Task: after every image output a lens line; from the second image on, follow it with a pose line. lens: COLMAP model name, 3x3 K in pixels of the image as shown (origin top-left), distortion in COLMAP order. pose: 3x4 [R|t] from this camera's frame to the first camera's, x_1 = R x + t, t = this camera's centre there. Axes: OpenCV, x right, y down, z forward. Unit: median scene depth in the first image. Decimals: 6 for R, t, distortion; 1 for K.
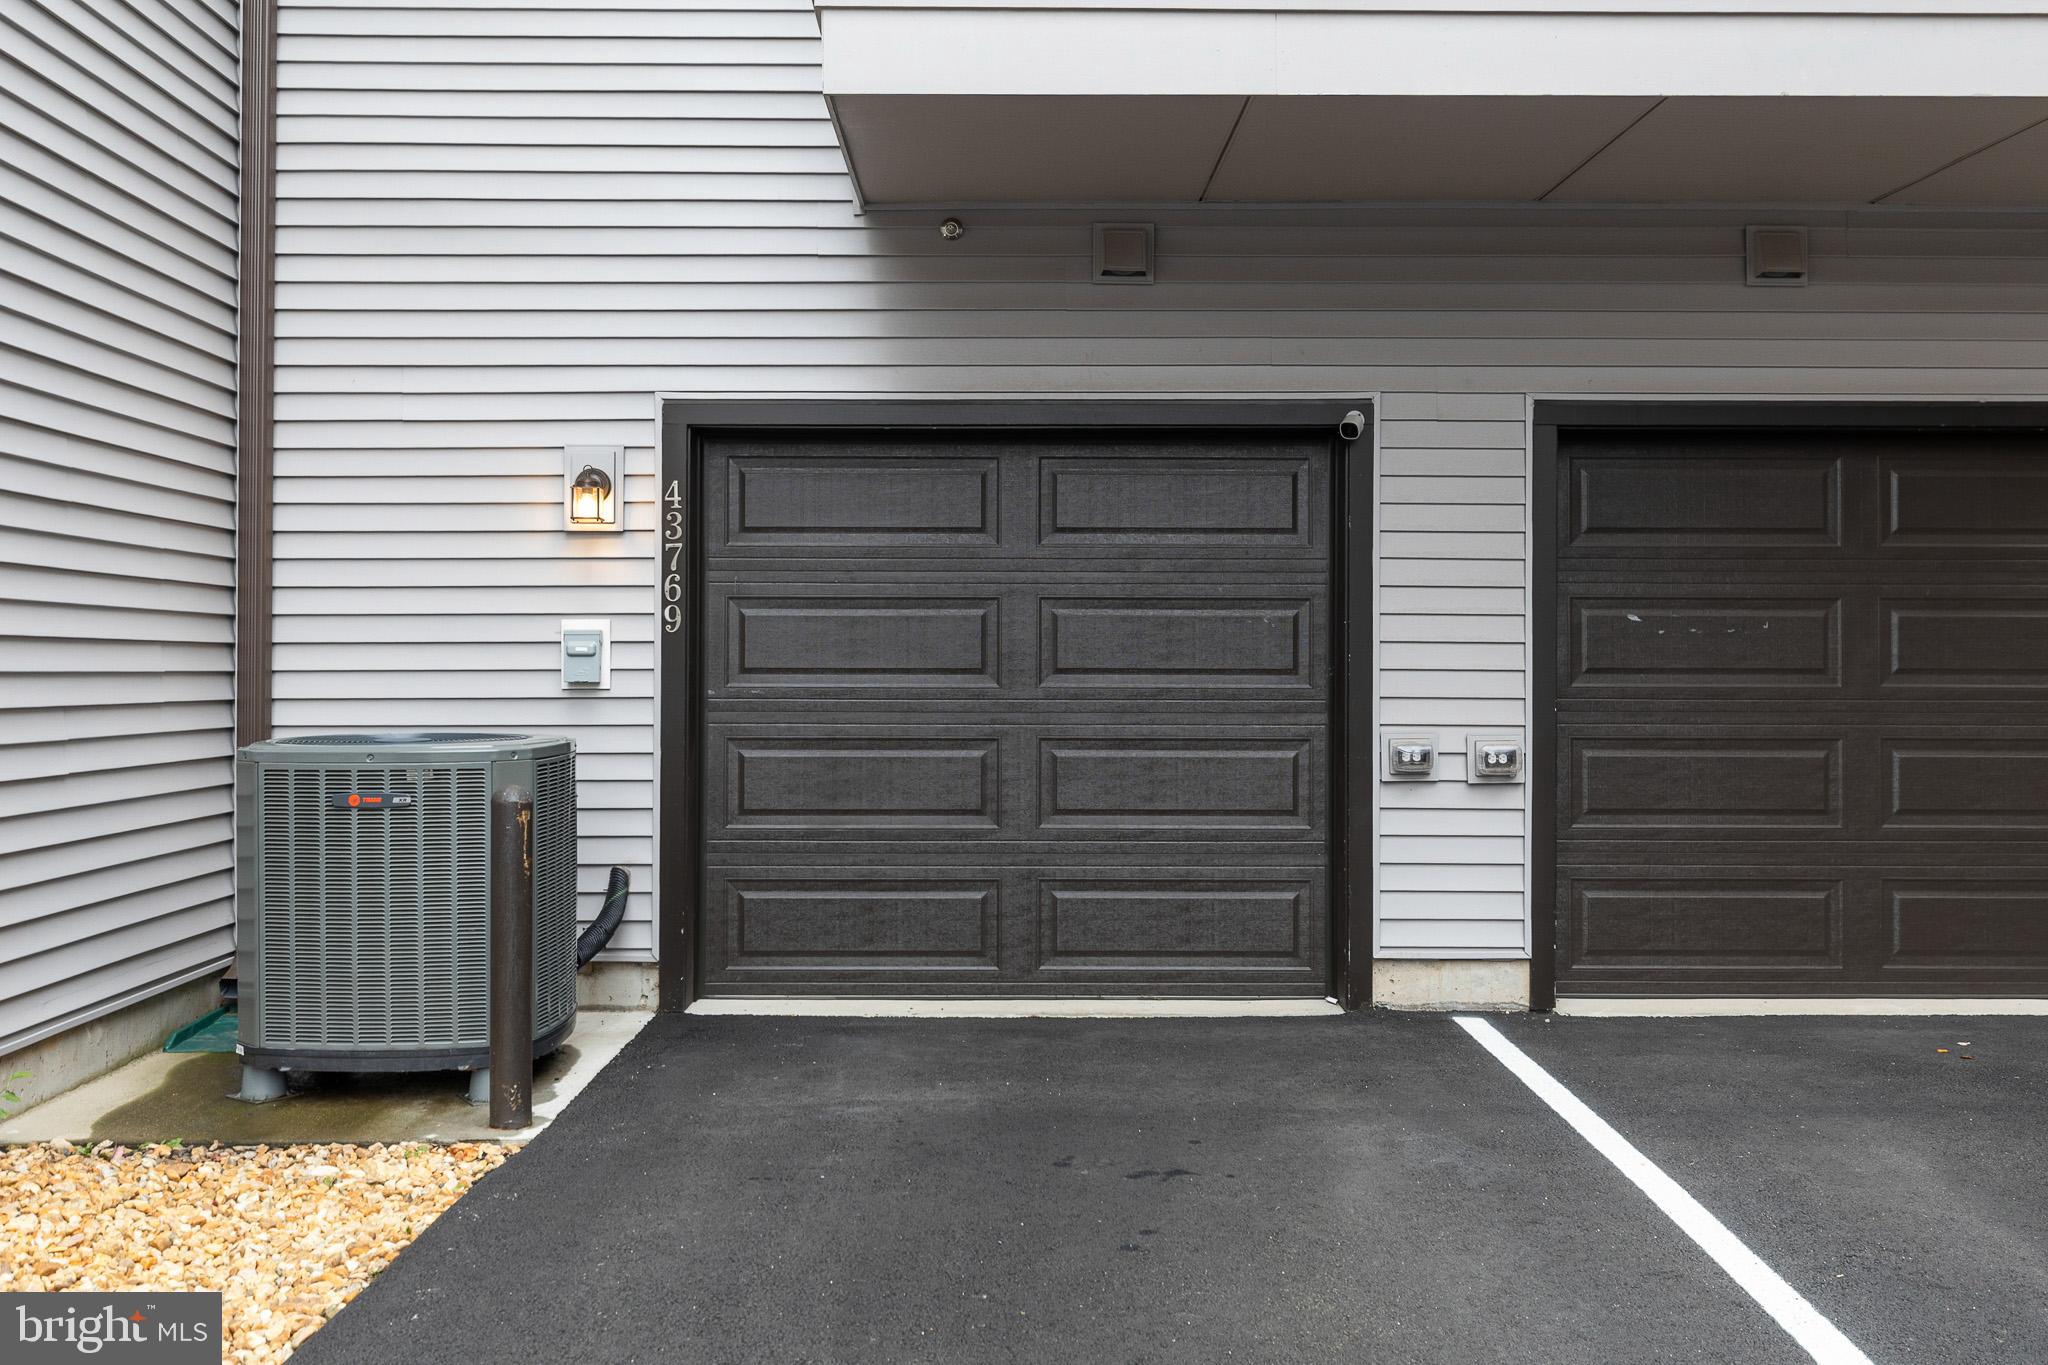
lens RADIAL K [[2091.0, 0, 1024.6], [0, 2091.0, 672.1], [0, 0, 1]] dist [-0.015405, 0.000000]
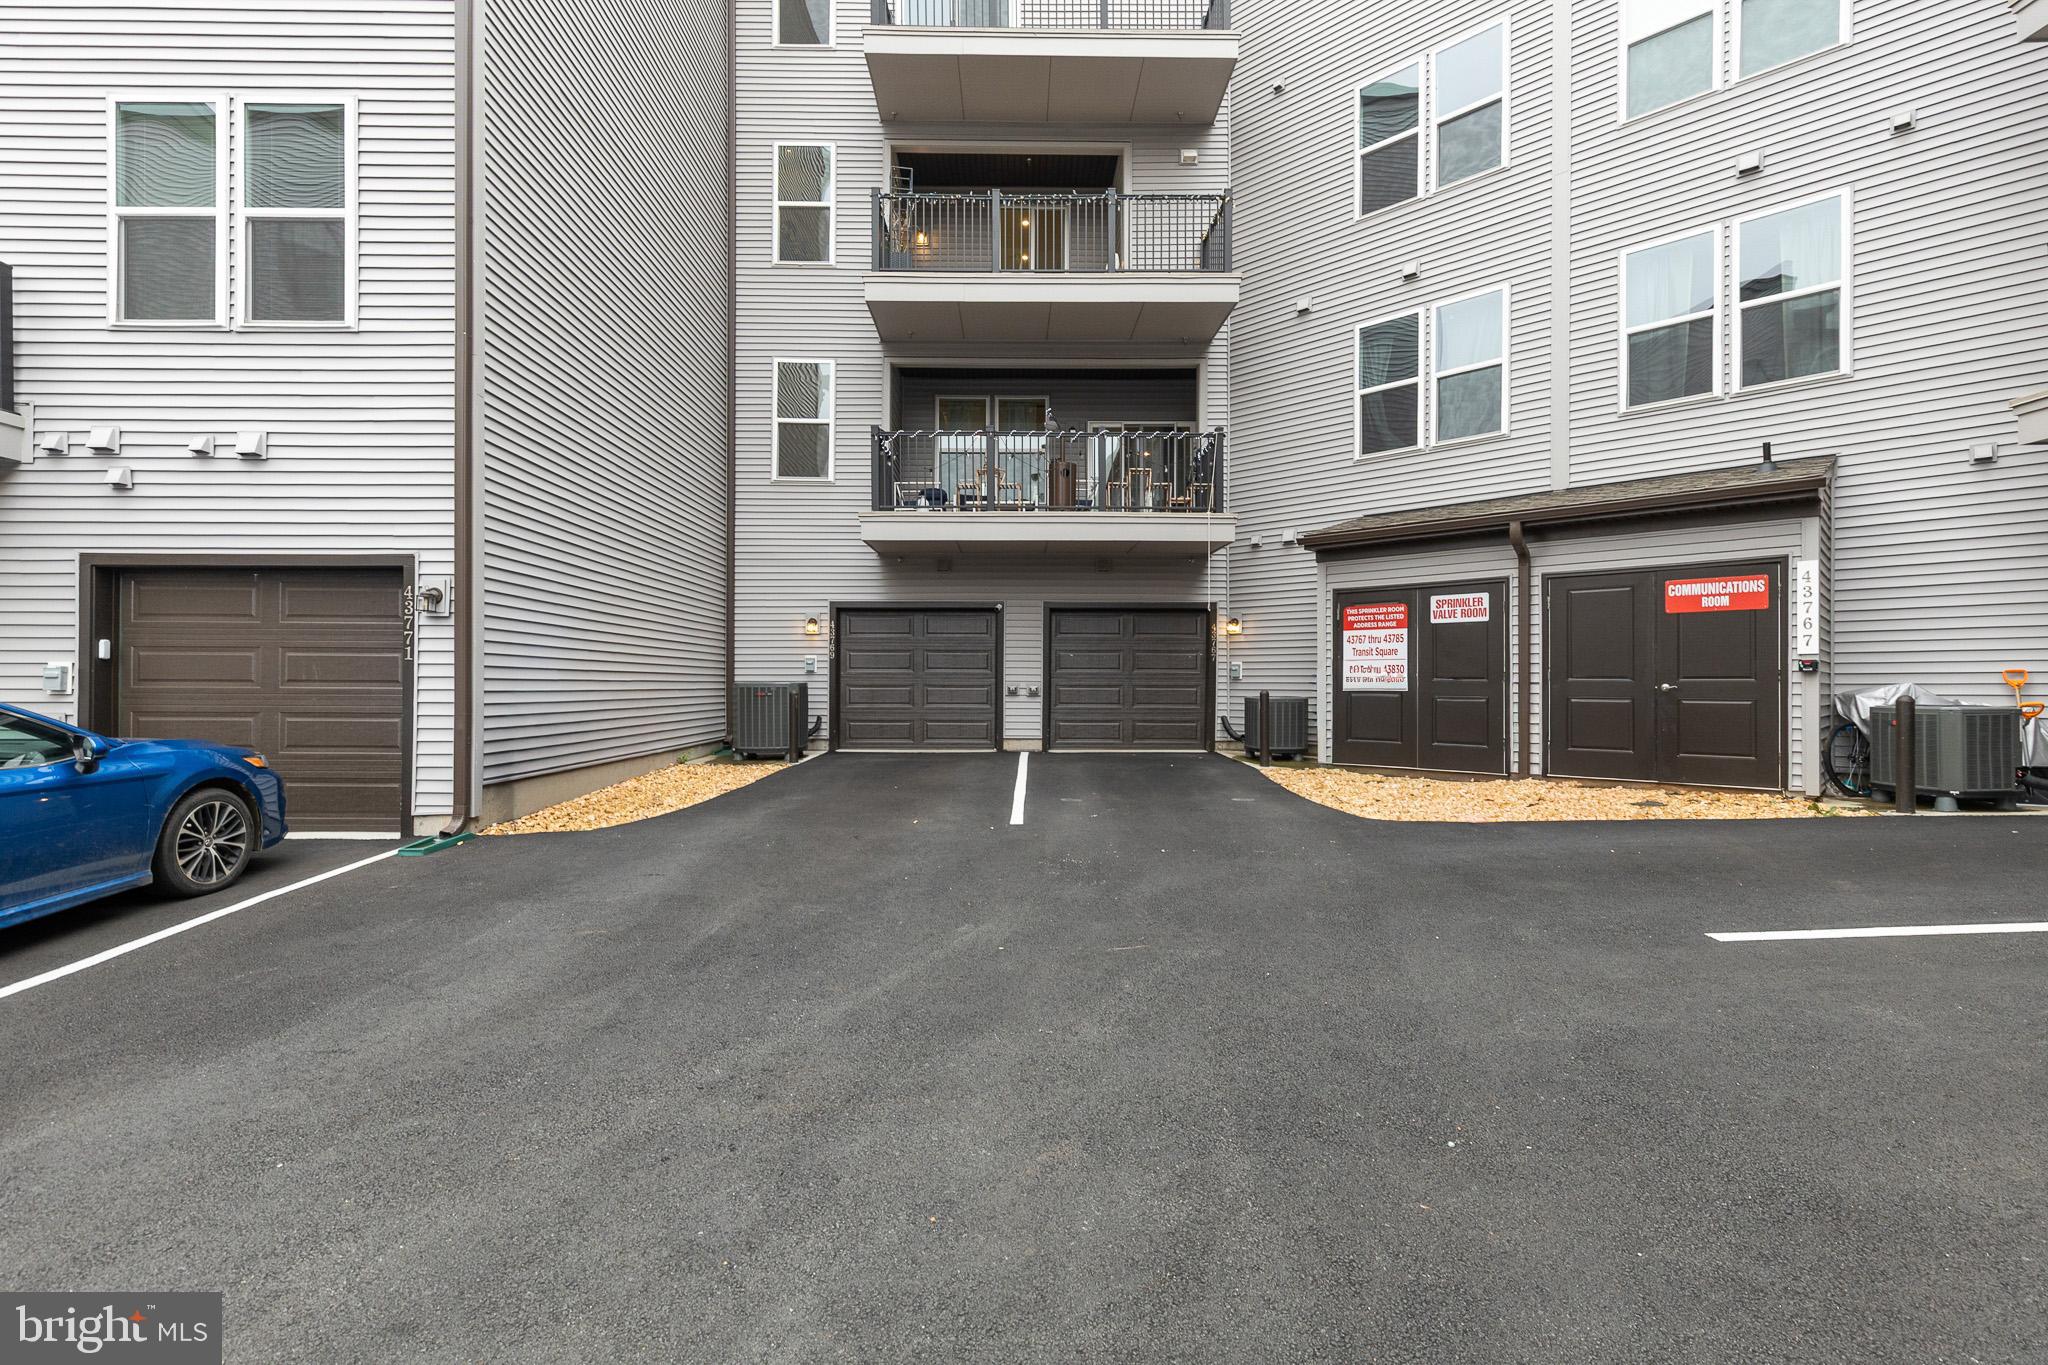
lens RADIAL K [[941.1, 0, 1023.9], [0, 941.1, 693.3], [0, 0, 1]] dist [0.000805, 0.000008]
pose [[0.999980, 0.001295, 0.006213, 0.195059], [-0.001359, 0.999945, 0.010360, 0.029575], [-0.006200, -0.010368, 0.999927, -0.842970]]
